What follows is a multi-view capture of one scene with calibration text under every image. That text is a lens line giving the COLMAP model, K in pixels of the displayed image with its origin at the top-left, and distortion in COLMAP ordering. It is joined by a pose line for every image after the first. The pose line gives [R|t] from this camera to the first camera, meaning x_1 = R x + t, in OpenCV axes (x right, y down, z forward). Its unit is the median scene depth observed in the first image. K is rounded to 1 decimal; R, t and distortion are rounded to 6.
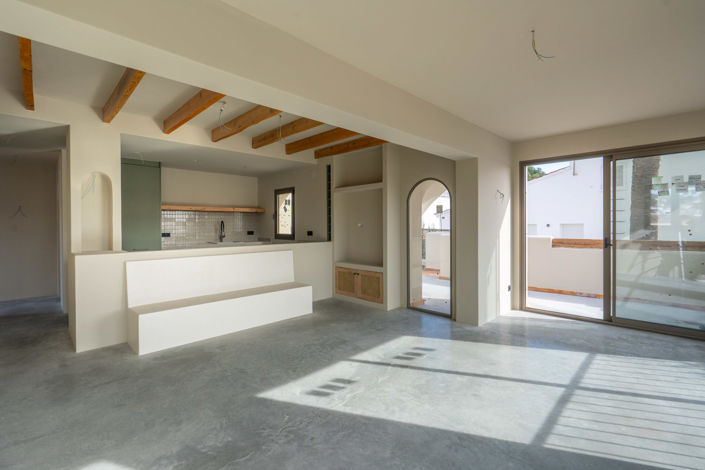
lens RADIAL K [[327.1, 0, 359.5], [0, 327.1, 228.9], [0, 0, 1]] dist [-0.010553, 0.003247]
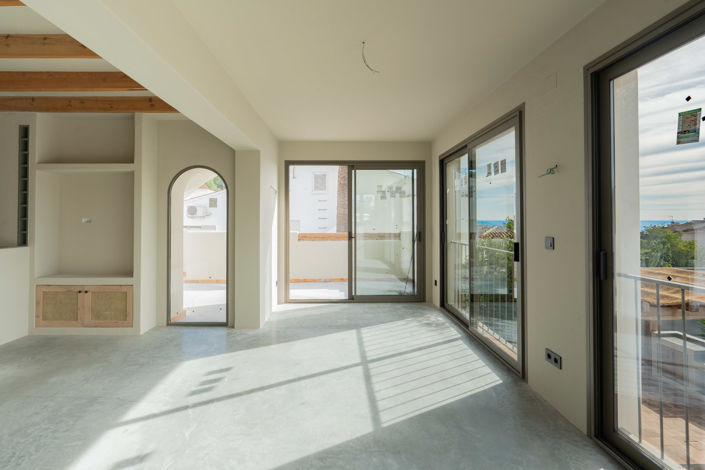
lens RADIAL K [[327.1, 0, 347.6], [0, 327.1, 213.9], [0, 0, 1]] dist [-0.010553, 0.003247]
pose [[0.694471, 0.018846, 0.719274, -0.128778], [0.006494, 0.999452, -0.032458, 0.000592], [-0.719491, 0.027212, 0.693968, 0.136555]]
